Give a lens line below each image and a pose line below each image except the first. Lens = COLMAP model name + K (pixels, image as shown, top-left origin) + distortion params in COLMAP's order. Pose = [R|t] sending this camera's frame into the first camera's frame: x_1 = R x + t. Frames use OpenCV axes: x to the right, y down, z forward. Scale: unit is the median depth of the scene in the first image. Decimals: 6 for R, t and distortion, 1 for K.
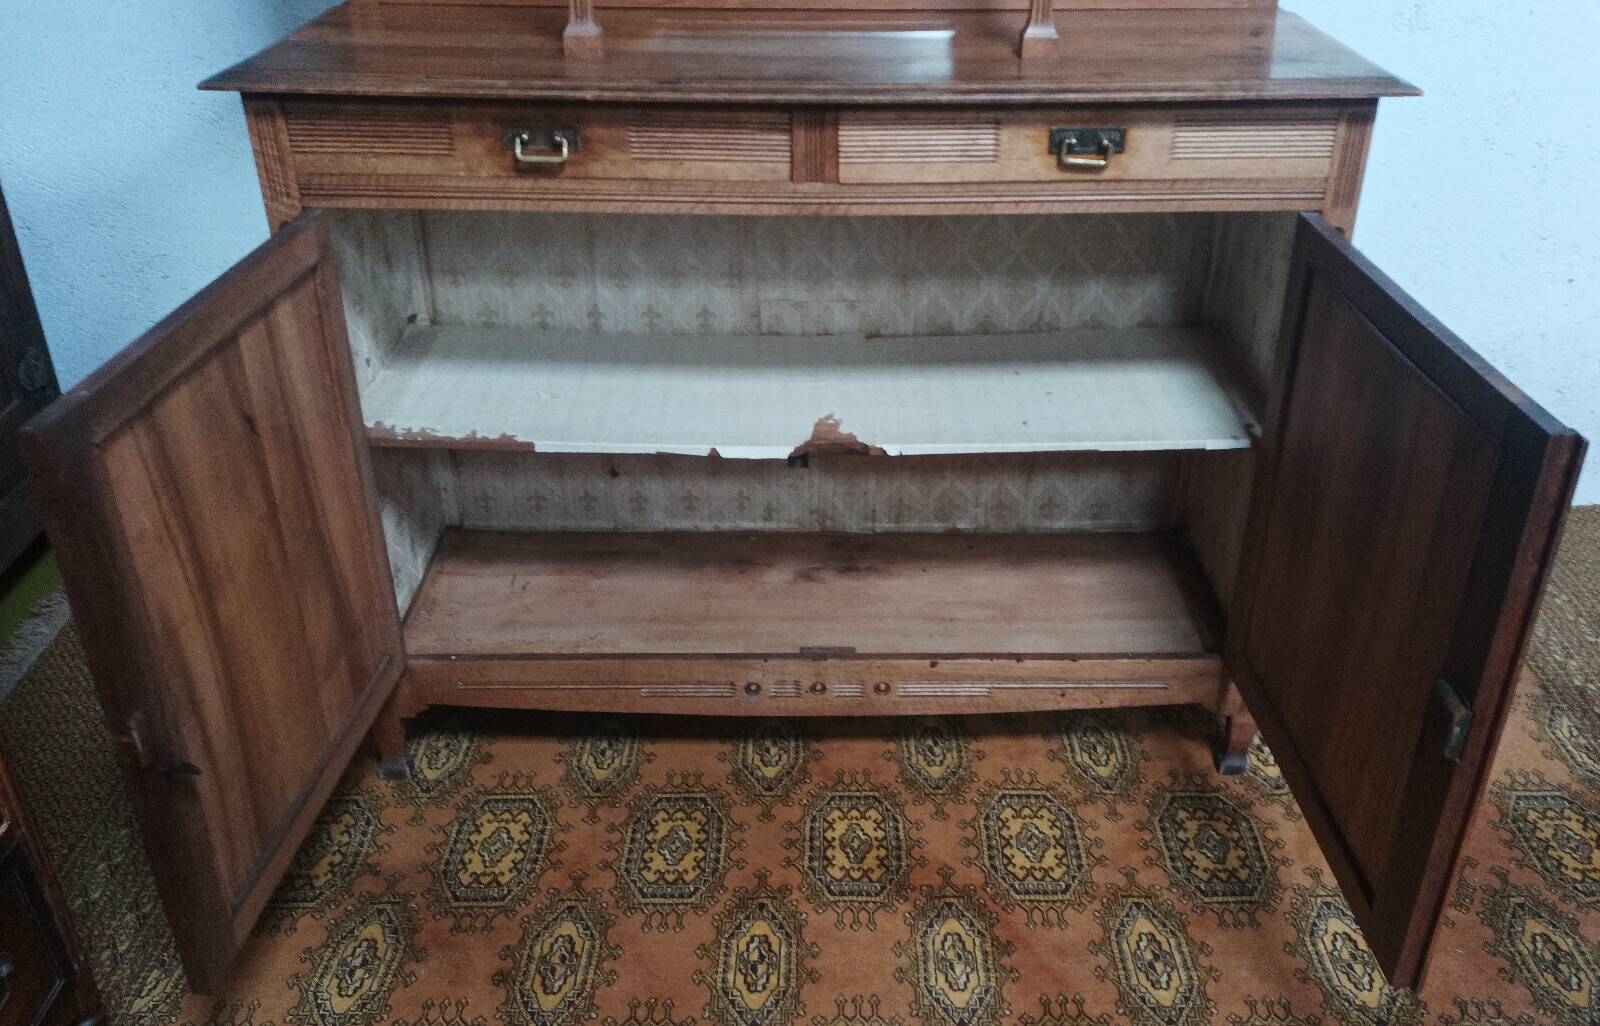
lens RADIAL K [[1426.8, 0, 850.2], [0, 1426.8, 548.2], [0, 0, 1]] dist [0.086893, -0.154290]
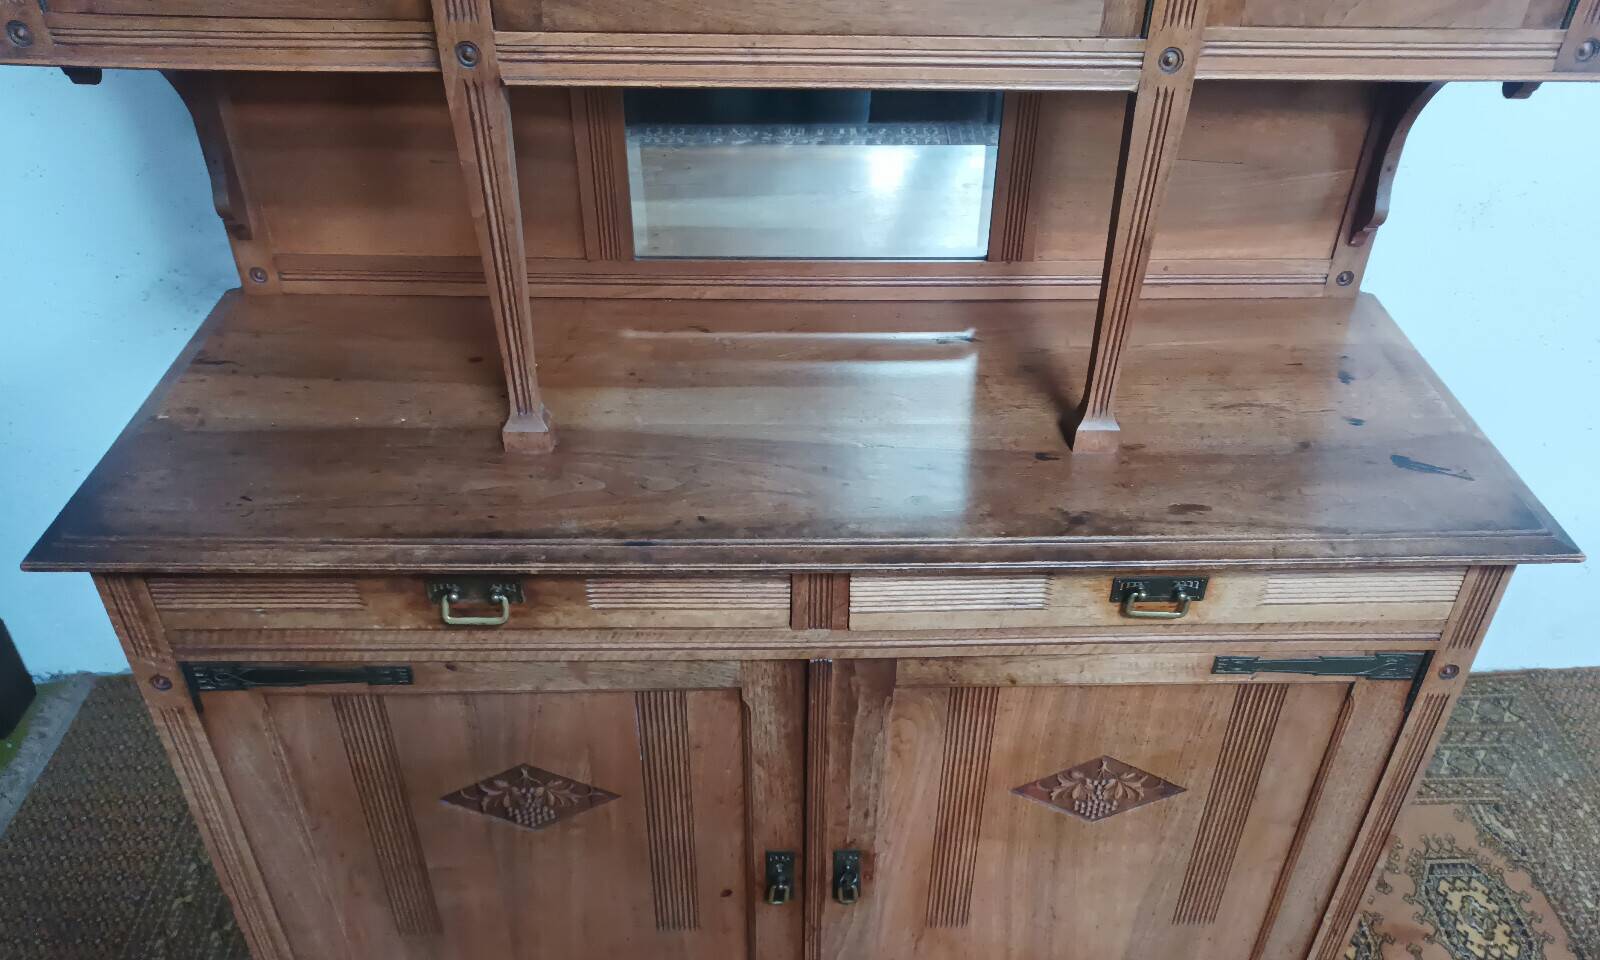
lens RADIAL K [[1277.0, 0, 836.0], [0, 1277.0, 486.2], [0, 0, 1]] dist [0.025983, -0.011981]
pose [[0.999671, 0.000121, 0.025633, -0.028570], [-0.003060, 0.993405, 0.114619, -0.353900], [-0.025450, -0.114660, 0.993079, 0.252207]]
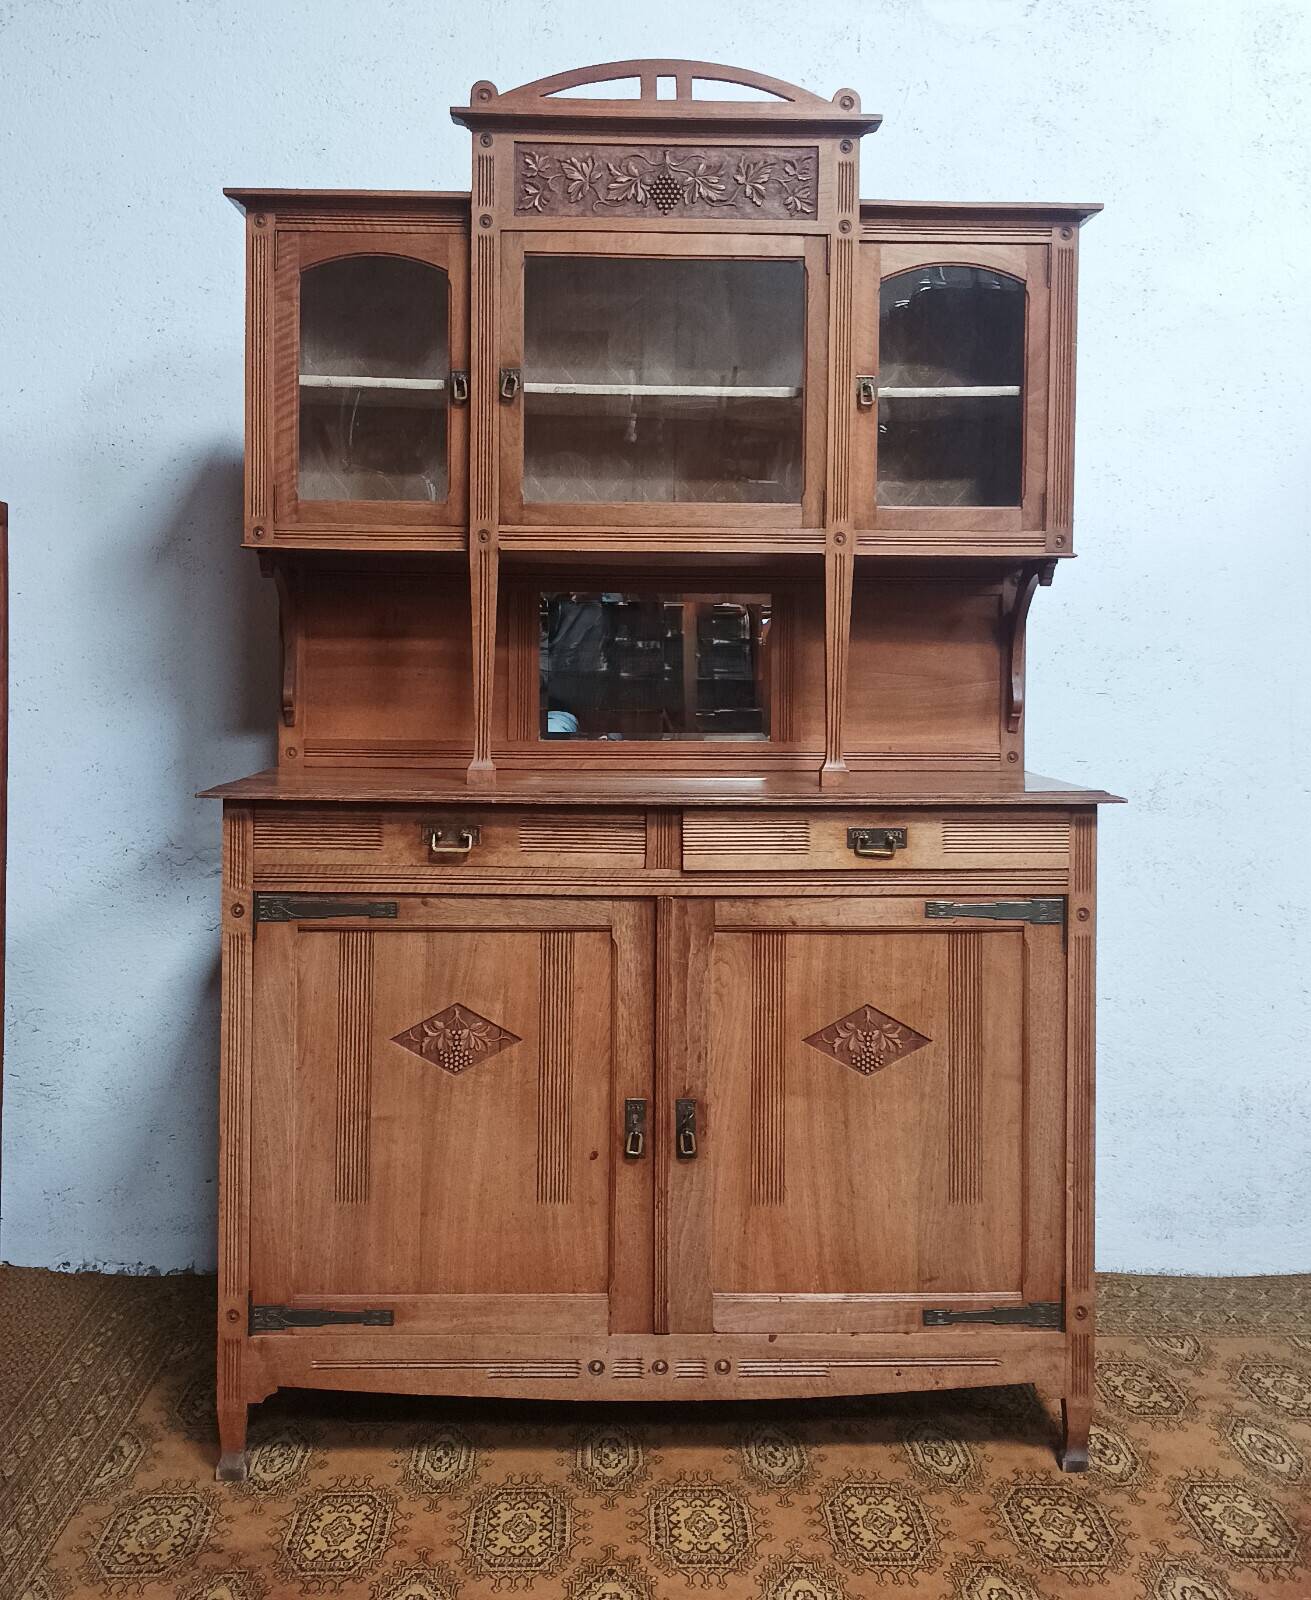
lens RADIAL K [[1745.8, 0, 656.8], [0, 1745.8, 666.8], [0, 0, 1]] dist [0.063384, -0.064768]
pose [[0.999795, 0.000619, 0.020225, -0.052539], [0.009455, 0.869429, -0.493968, 0.295655], [-0.017890, 0.494058, 0.869245, -0.358118]]
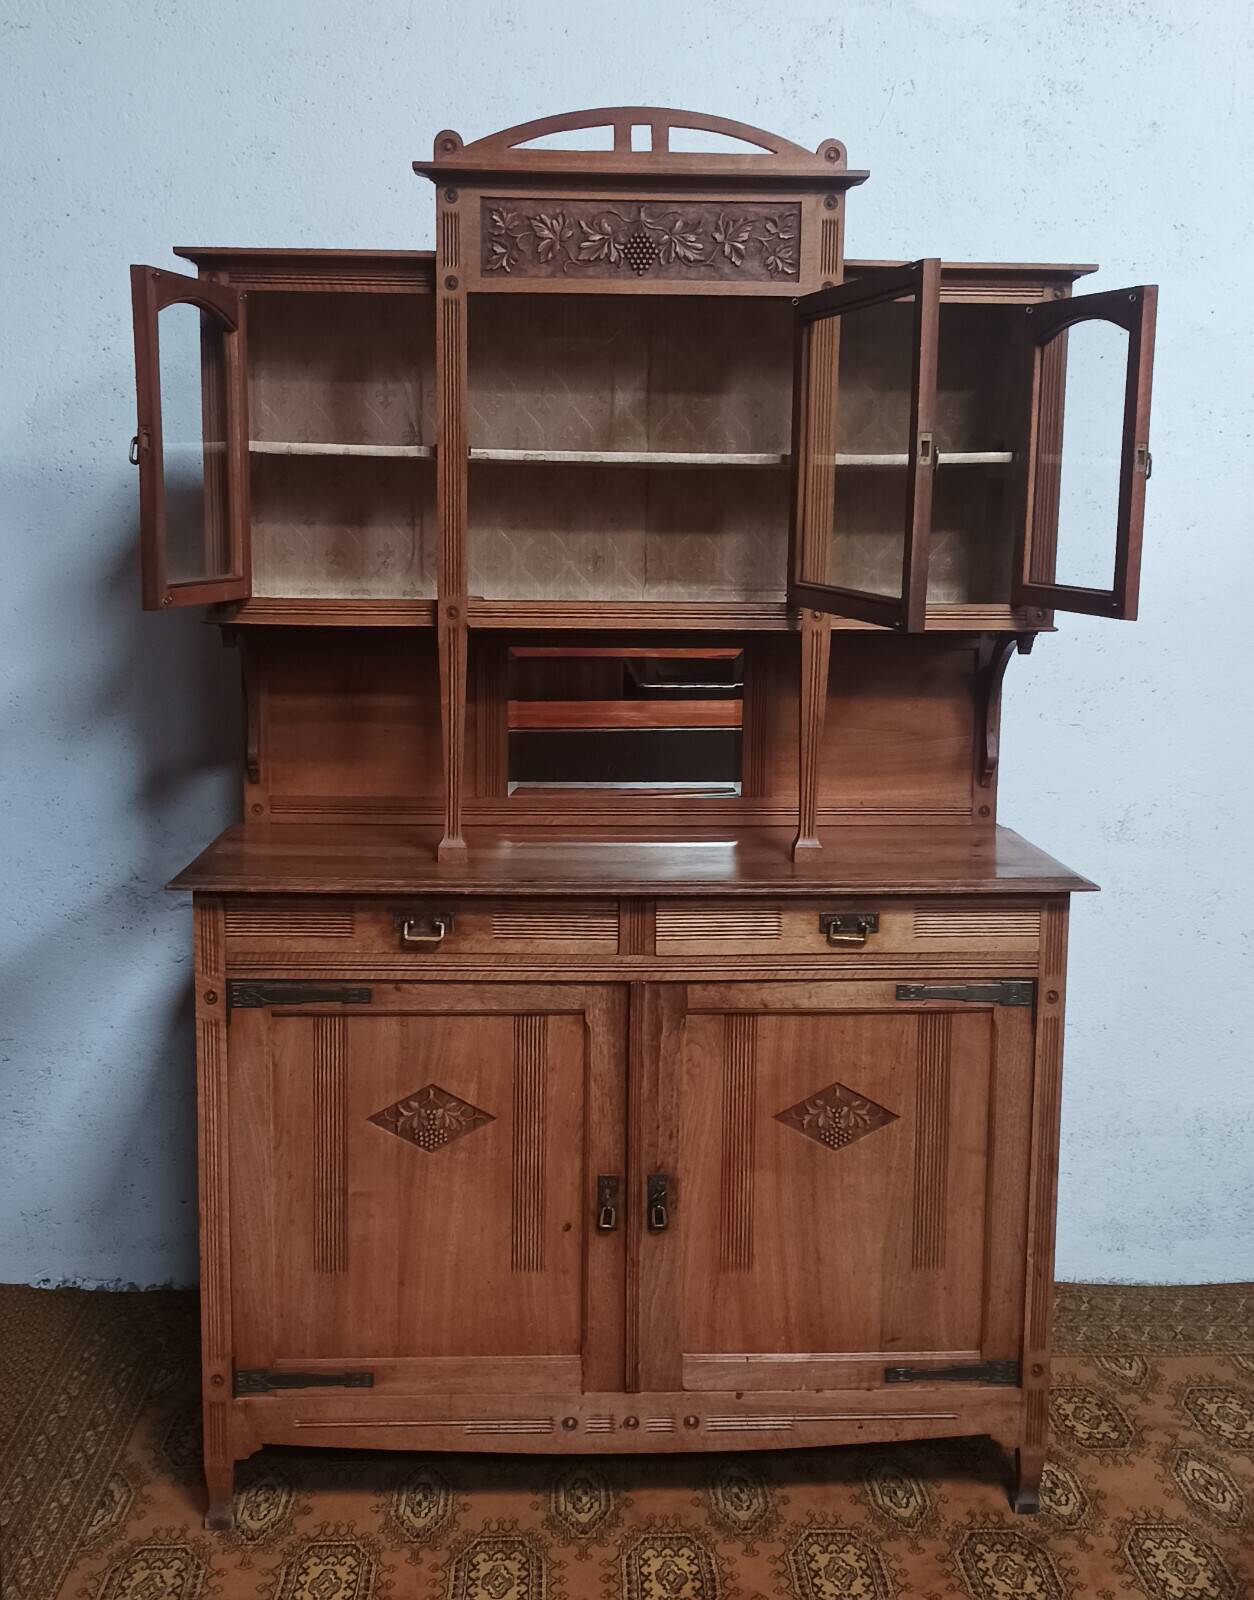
lens RADIAL K [[1778.8, 0, 636.7], [0, 1778.8, 749.9], [0, 0, 1]] dist [0.051057, -0.042000]
pose [[0.999359, -0.000505, 0.035807, -0.068373], [0.014091, 0.924795, -0.380205, 0.146987], [-0.032922, 0.380465, 0.924209, -0.437424]]
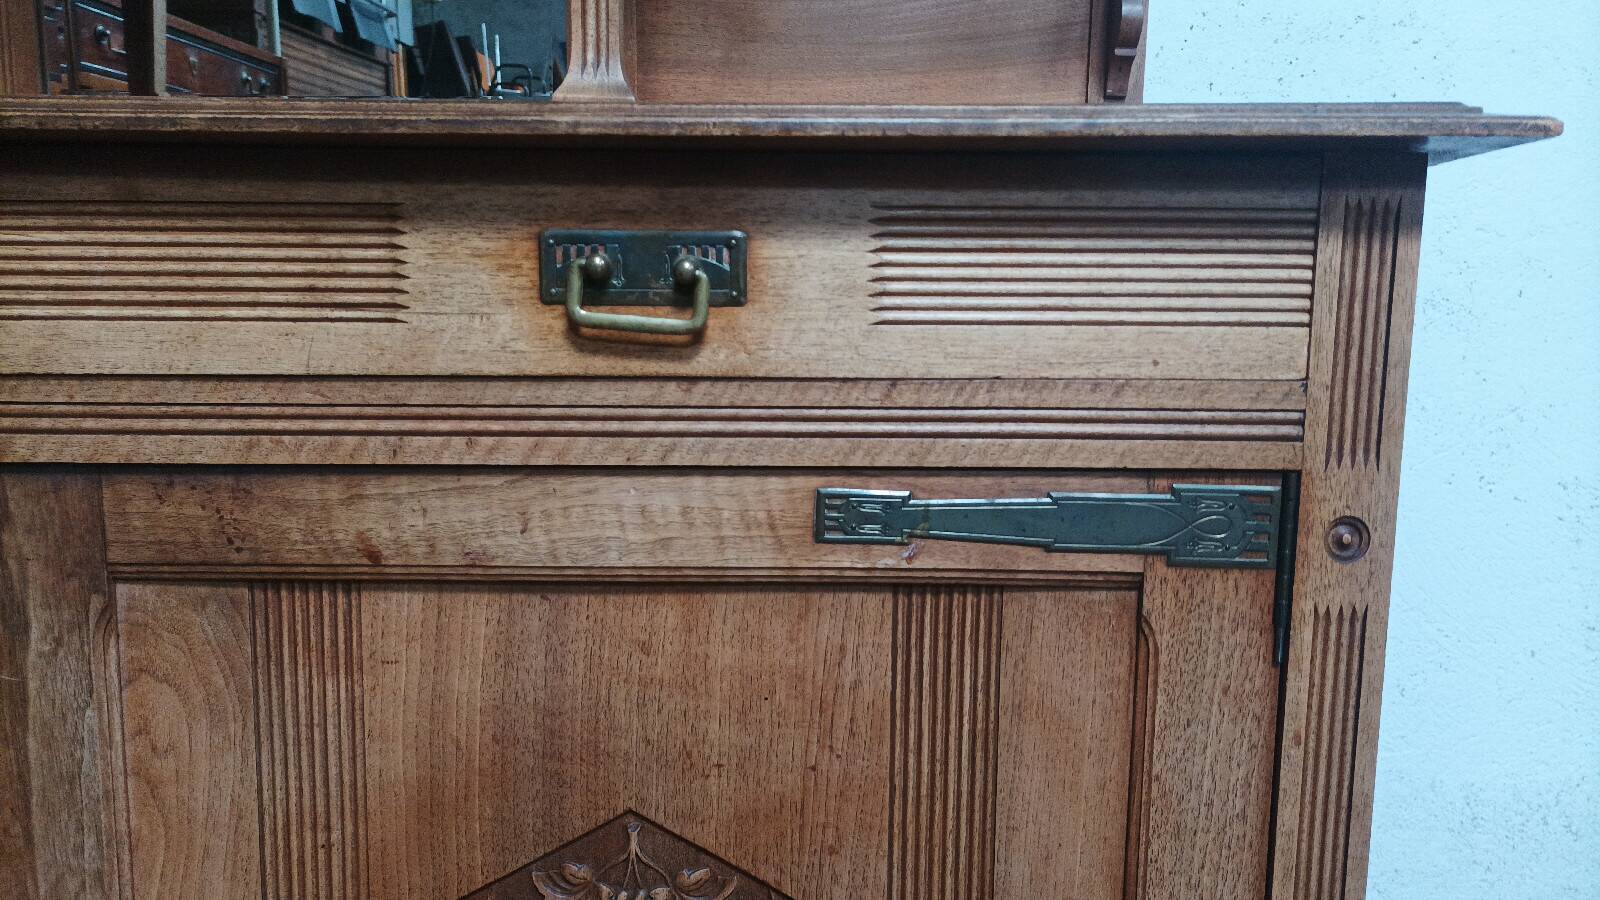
lens RADIAL K [[1212.0, 0, 800.0], [0, 1212.0, 450.0], [0, 0, 1]] dist [0.016599, 0.001235]
pose [[0.999908, 0.009643, -0.009571, 0.174748], [-0.012537, 0.926312, -0.376548, -0.104291], [0.005235, 0.376633, 0.926348, 0.612650]]
